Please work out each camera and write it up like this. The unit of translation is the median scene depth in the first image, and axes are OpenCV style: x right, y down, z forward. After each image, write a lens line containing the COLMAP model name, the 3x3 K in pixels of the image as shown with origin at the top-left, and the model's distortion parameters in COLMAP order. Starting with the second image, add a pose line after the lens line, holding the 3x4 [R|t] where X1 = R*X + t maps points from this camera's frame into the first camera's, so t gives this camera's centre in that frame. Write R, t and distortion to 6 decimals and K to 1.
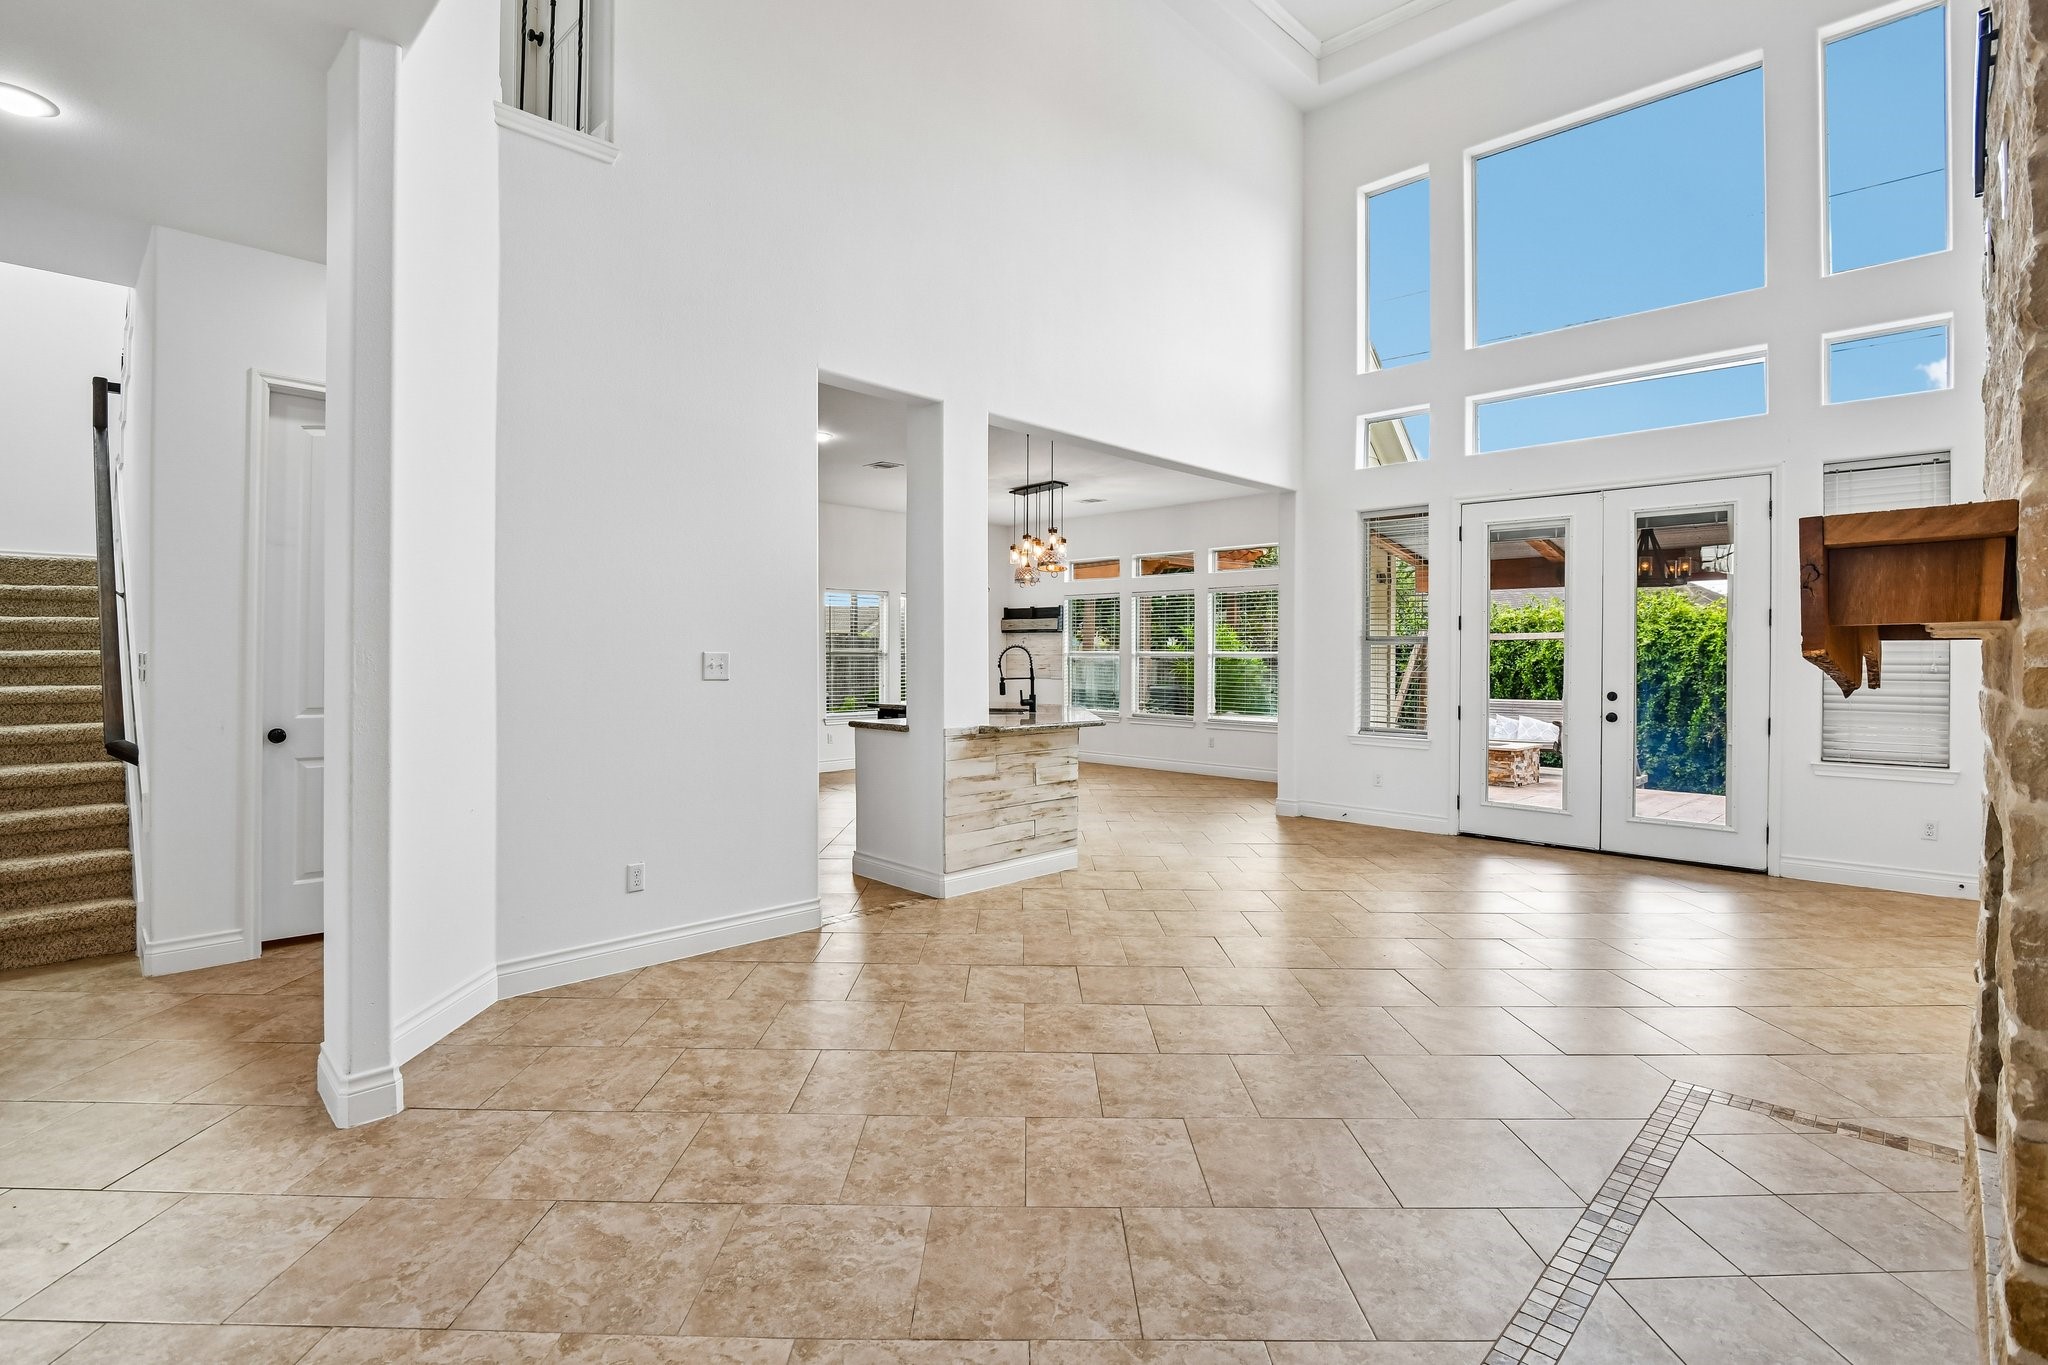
lens RADIAL K [[952.6, 0, 990.4], [0, 952.6, 659.7], [0, 0, 1]] dist [-0.005271, -0.004913]
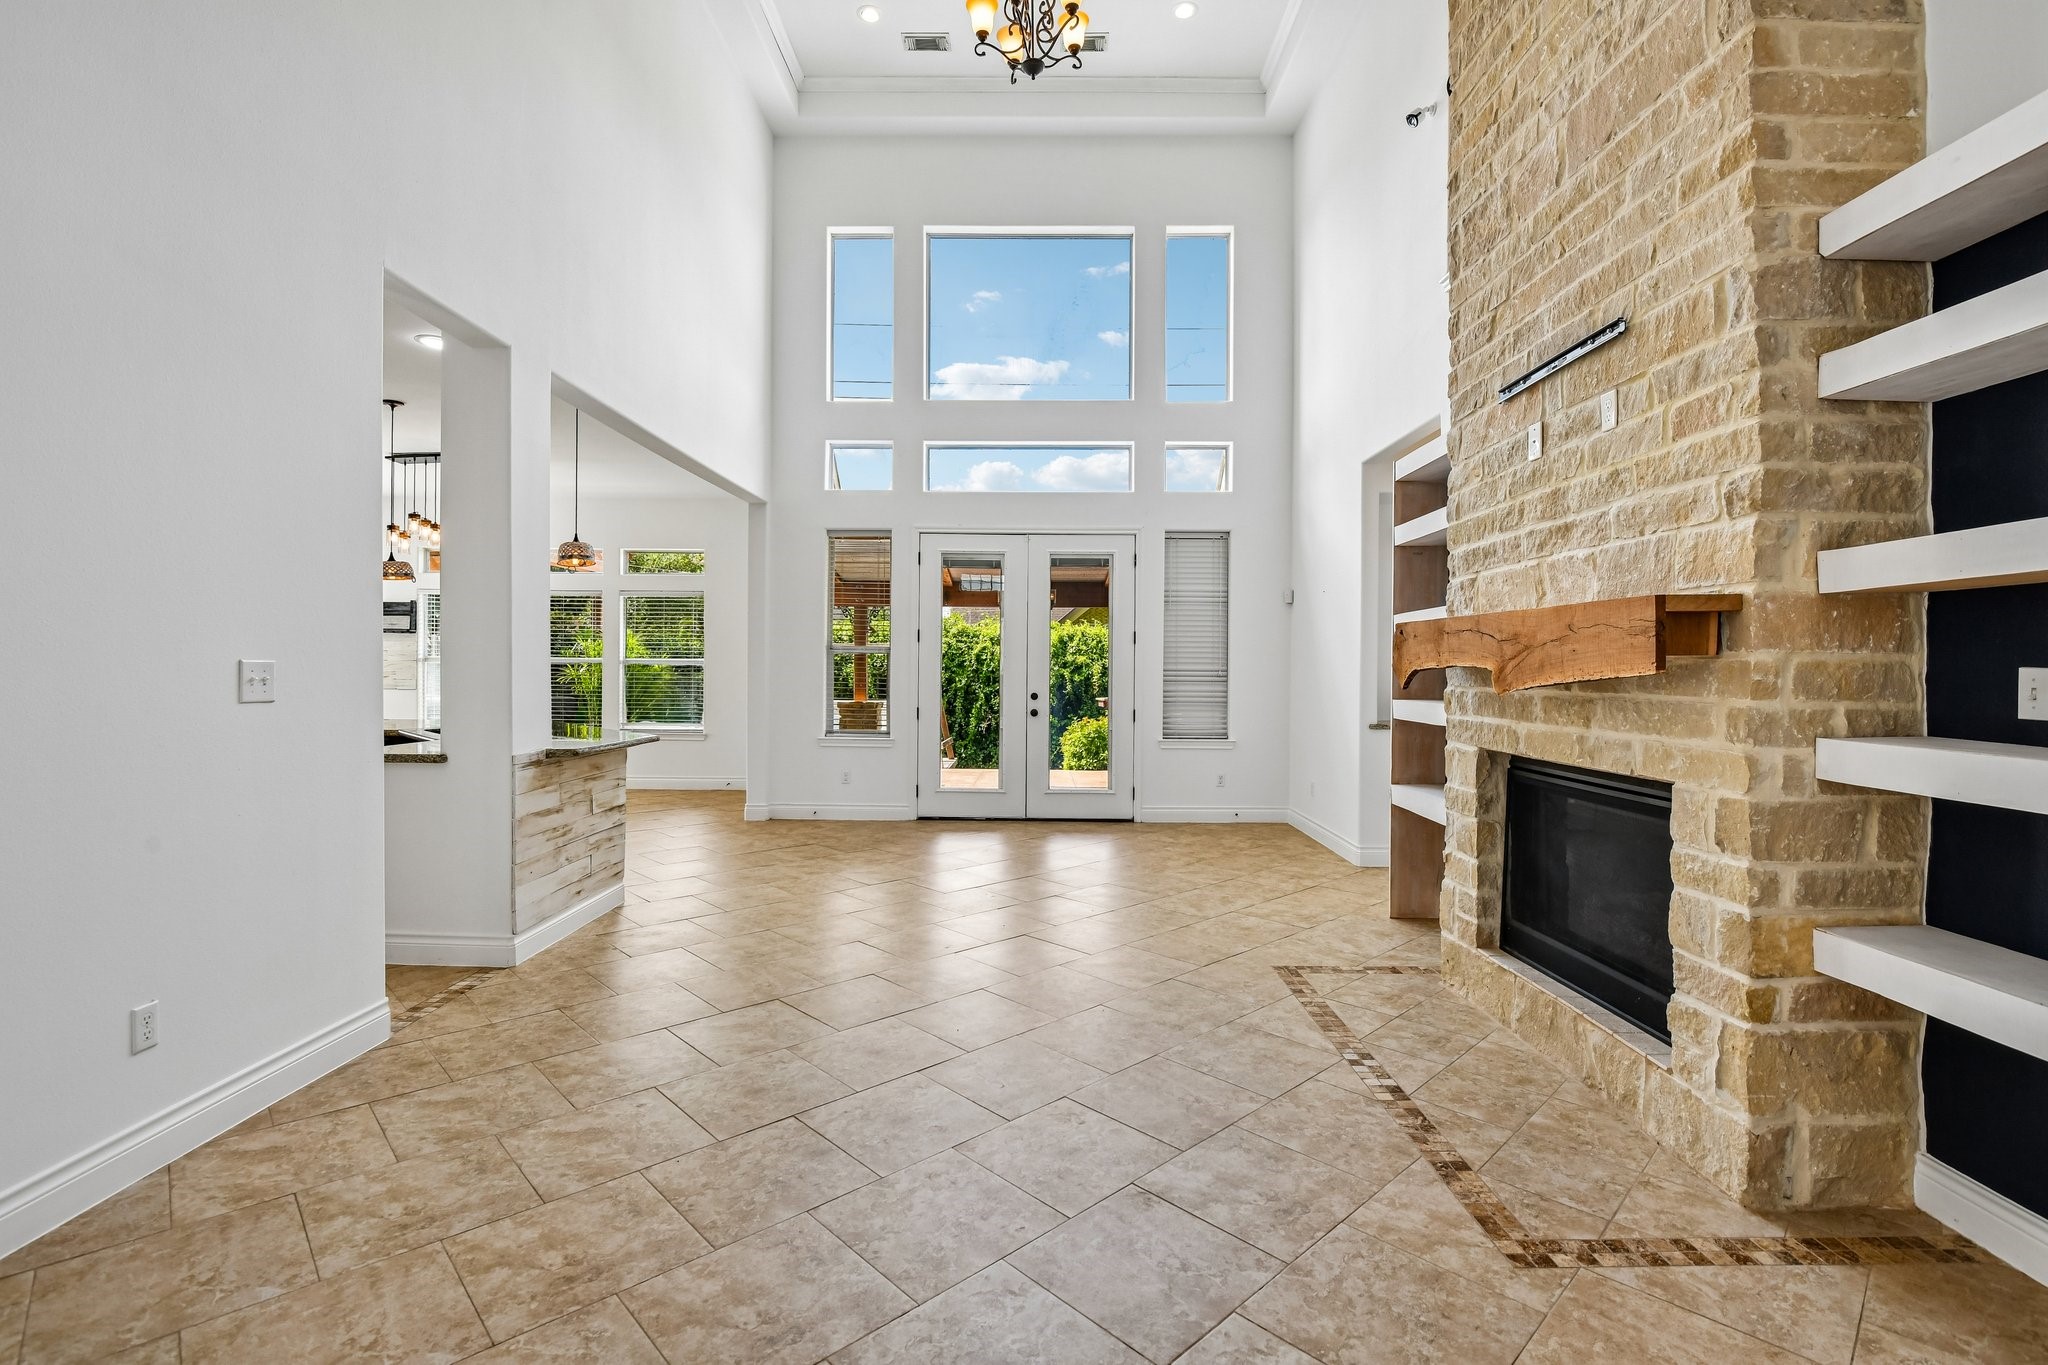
lens RADIAL K [[952.6, 0, 969.7], [0, 952.6, 668.6], [0, 0, 1]] dist [-0.005271, -0.004913]
pose [[0.723533, -0.001737, 0.690288, -0.299034], [-0.001548, 0.999990, 0.004139, -0.004109], [-0.690288, -0.004063, 0.723523, 0.141936]]
